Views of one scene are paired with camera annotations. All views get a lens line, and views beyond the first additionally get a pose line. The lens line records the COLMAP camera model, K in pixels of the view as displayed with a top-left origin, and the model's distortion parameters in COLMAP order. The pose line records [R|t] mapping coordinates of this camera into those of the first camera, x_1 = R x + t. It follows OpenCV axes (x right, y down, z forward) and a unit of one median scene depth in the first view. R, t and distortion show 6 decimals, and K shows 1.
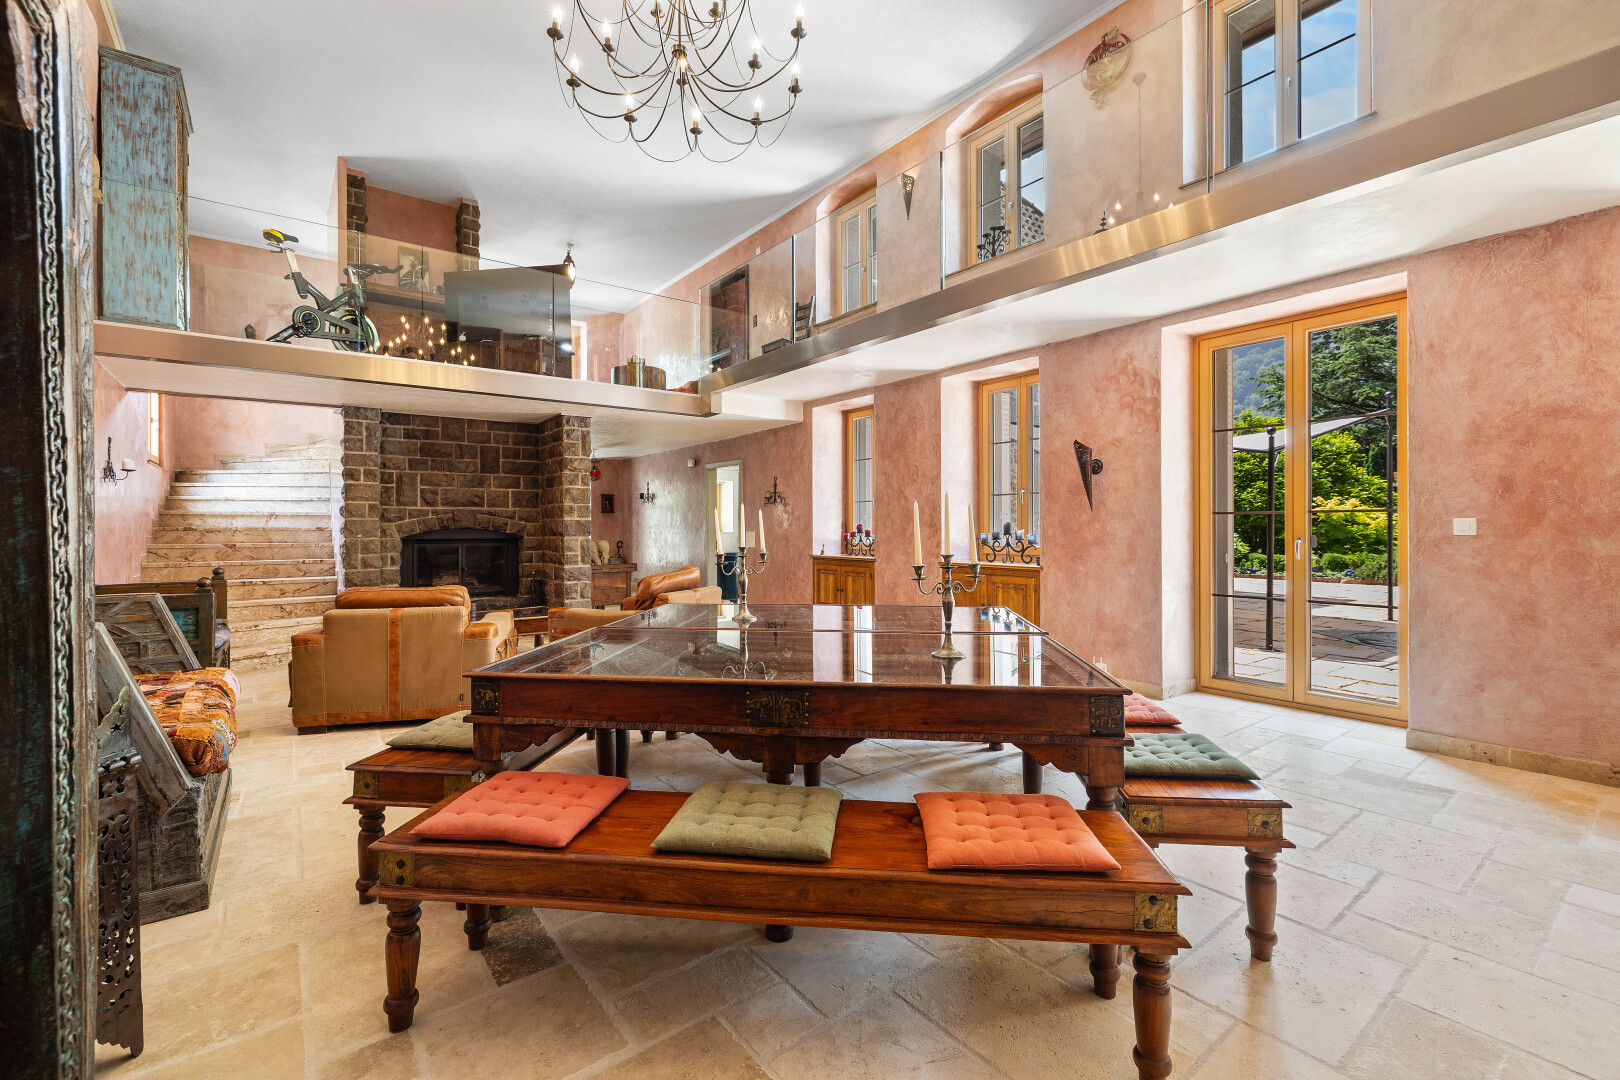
lens RADIAL K [[688.6, 0, 790.8], [0, 688.6, 526.9], [0, 0, 1]] dist [-0.001301, -0.000523]
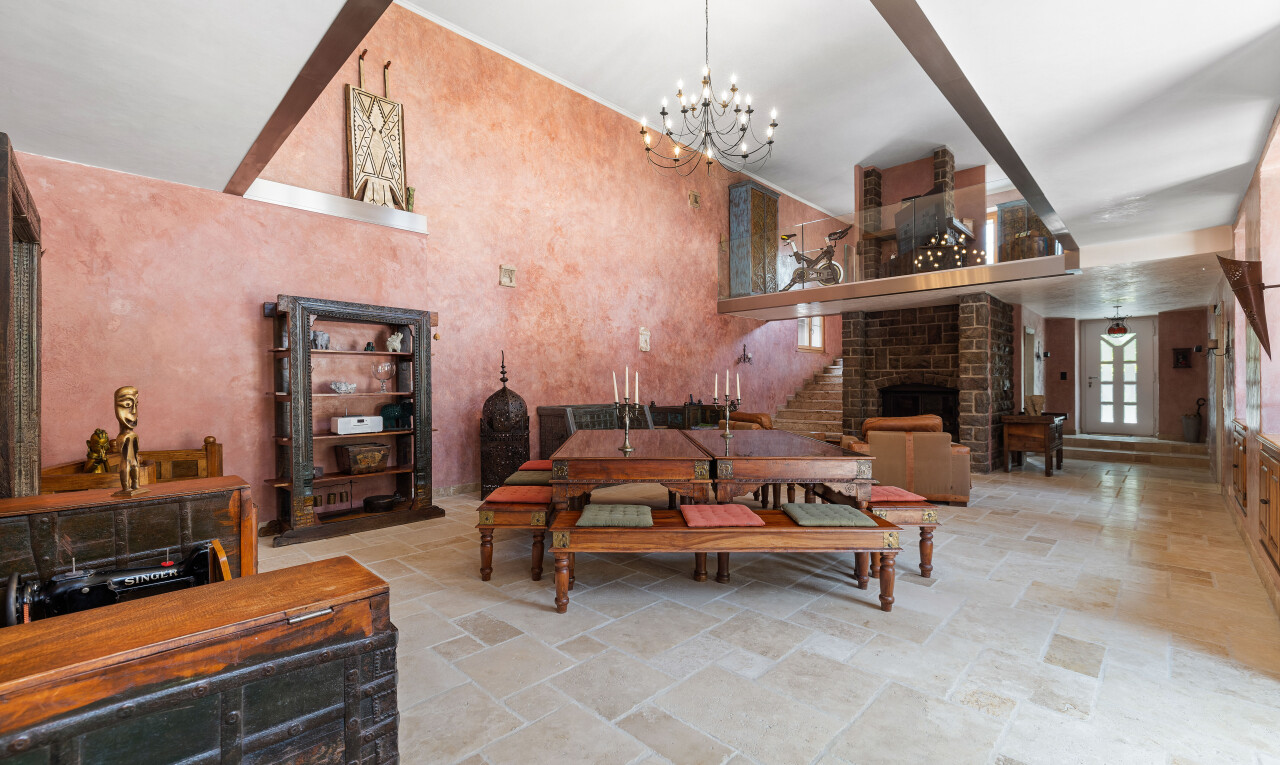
lens RADIAL K [[542.2, 0, 634.6], [0, 542.2, 377.2], [0, 0, 1]] dist [-0.000261, -0.000728]
pose [[0.154198, -0.007718, -0.988010, 0.565413], [-0.001057, 0.999968, -0.007976, -0.001818], [0.988039, 0.002274, 0.154185, 0.247159]]
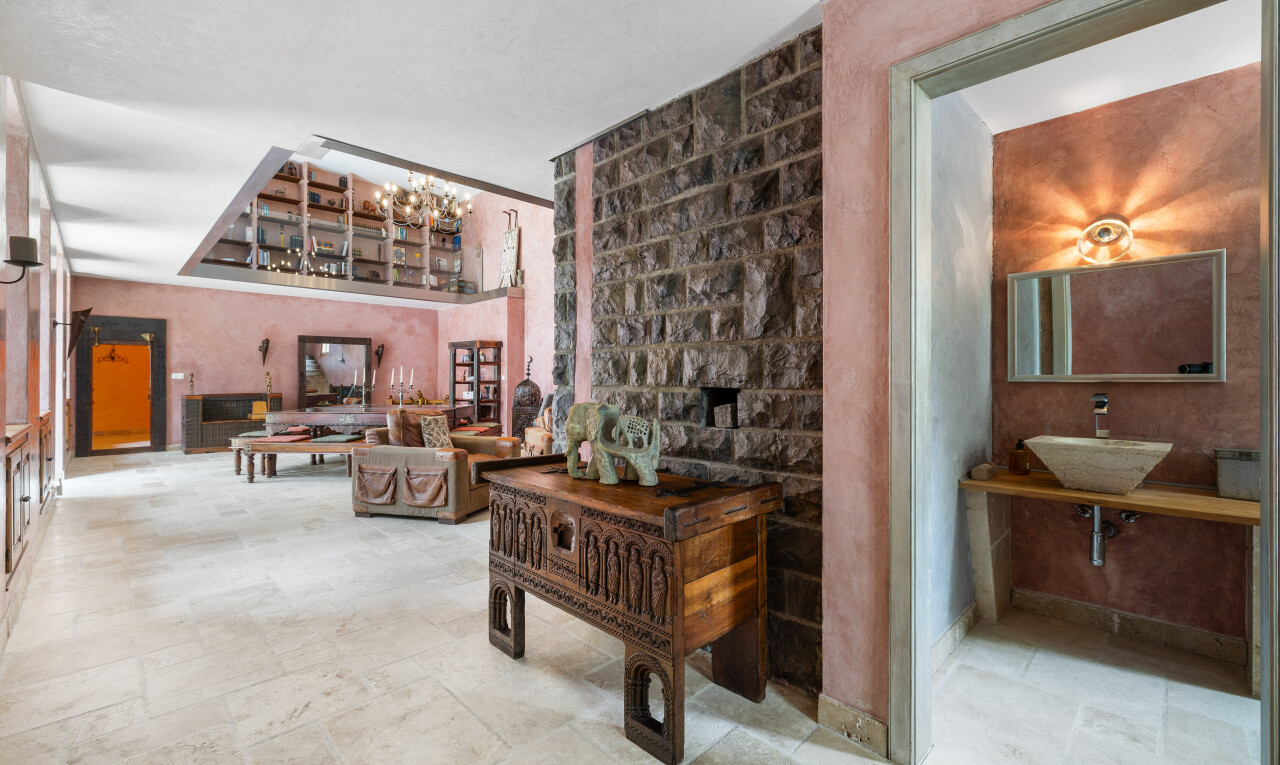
lens RADIAL K [[542.2, 0, 630.5], [0, 542.2, 376.2], [0, 0, 1]] dist [-0.000261, -0.000728]
pose [[-0.990361, 0.000148, -0.138511, -0.303805], [0.001134, 0.999975, -0.007036, 0.009728], [0.138506, -0.007125, -0.990336, 1.449485]]
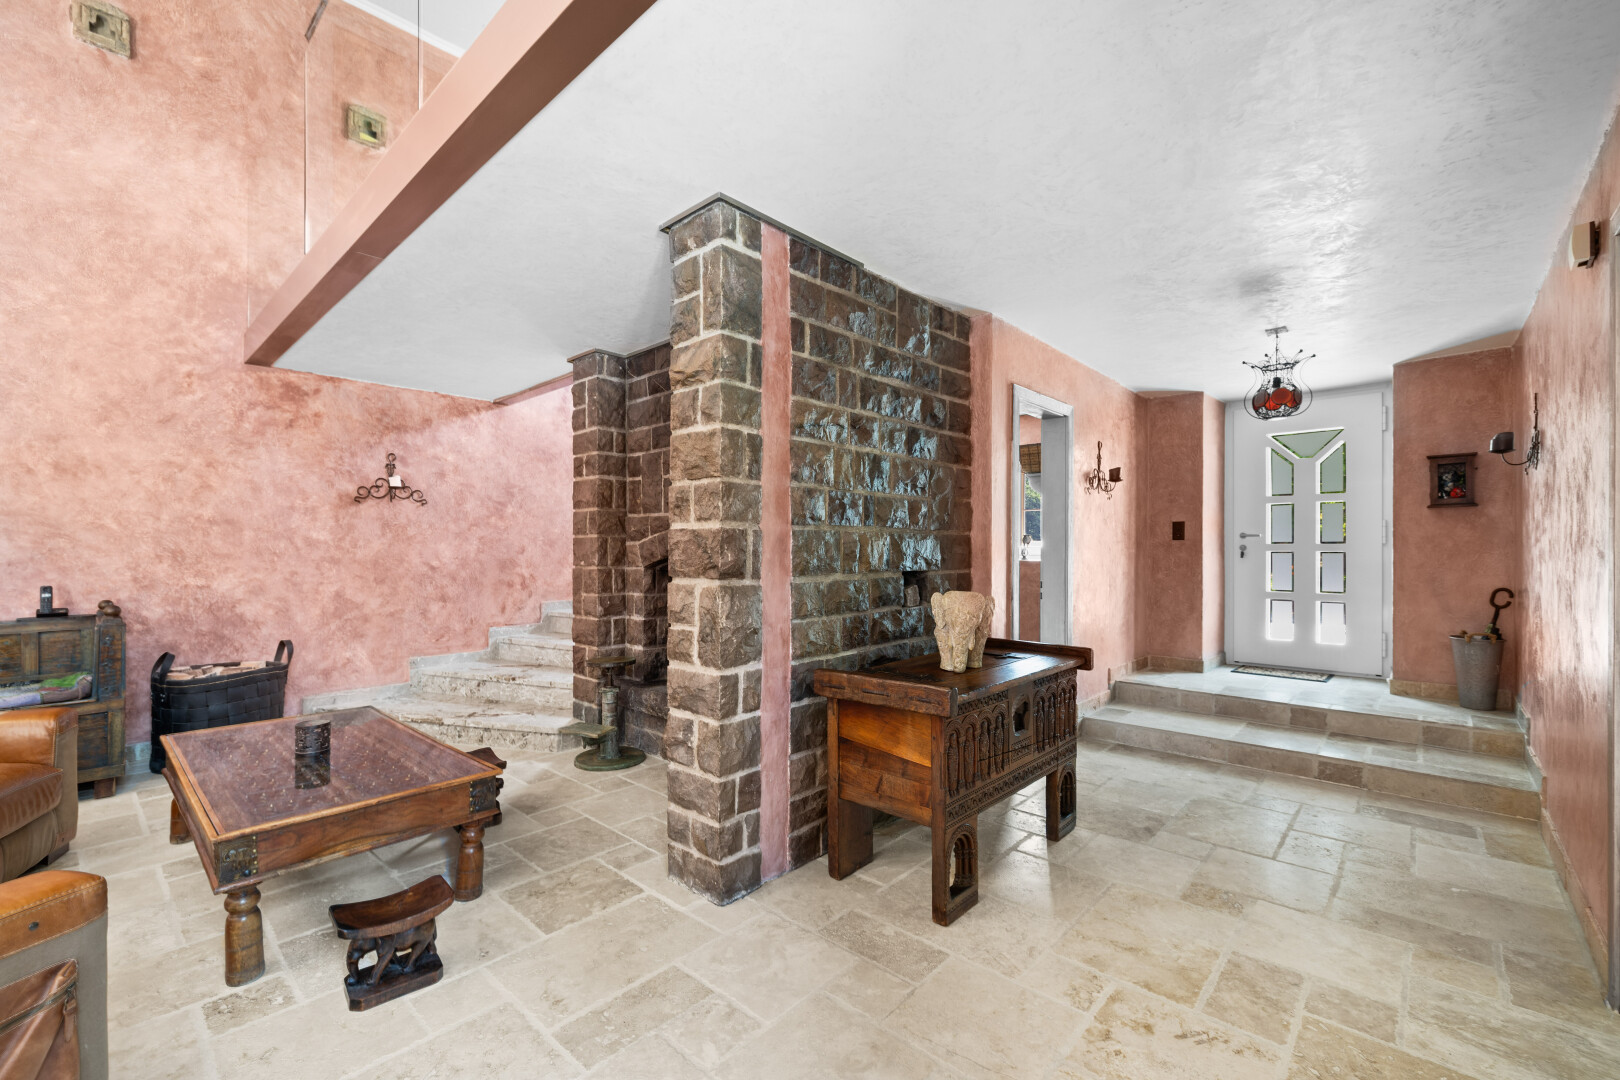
lens RADIAL K [[688.6, 0, 798.8], [0, 688.6, 548.5], [0, 0, 1]] dist [-0.001301, -0.000523]
pose [[0.190459, 0.002834, -0.981691, 0.024251], [0.003516, 0.999987, 0.003569, -0.002190], [0.981689, -0.004131, 0.190446, 0.989061]]
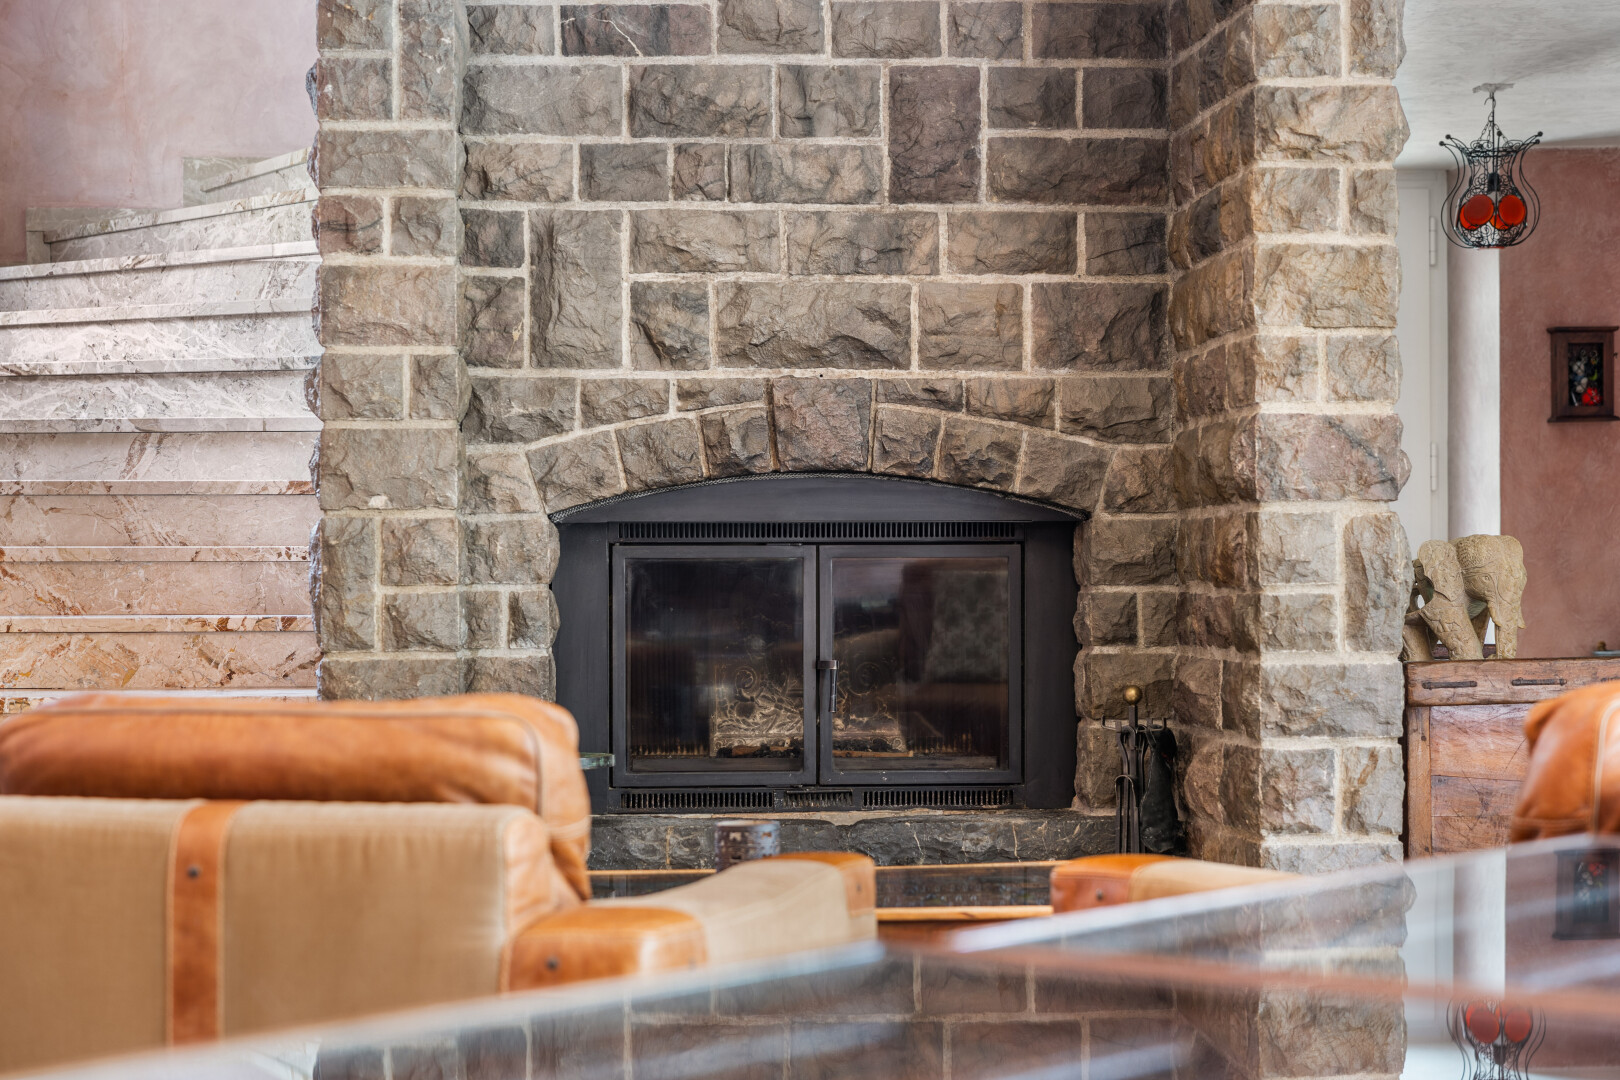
lens RADIAL K [[3168.6, 0, 822.8], [0, 3168.6, 544.8], [0, 0, 1]] dist [0.040878, 0.000000]
pose [[0.860436, -0.002957, -0.509550, 0.013322], [0.002001, 0.999995, -0.002425, 0.027272], [0.509554, 0.001067, 0.860438, 0.182490]]
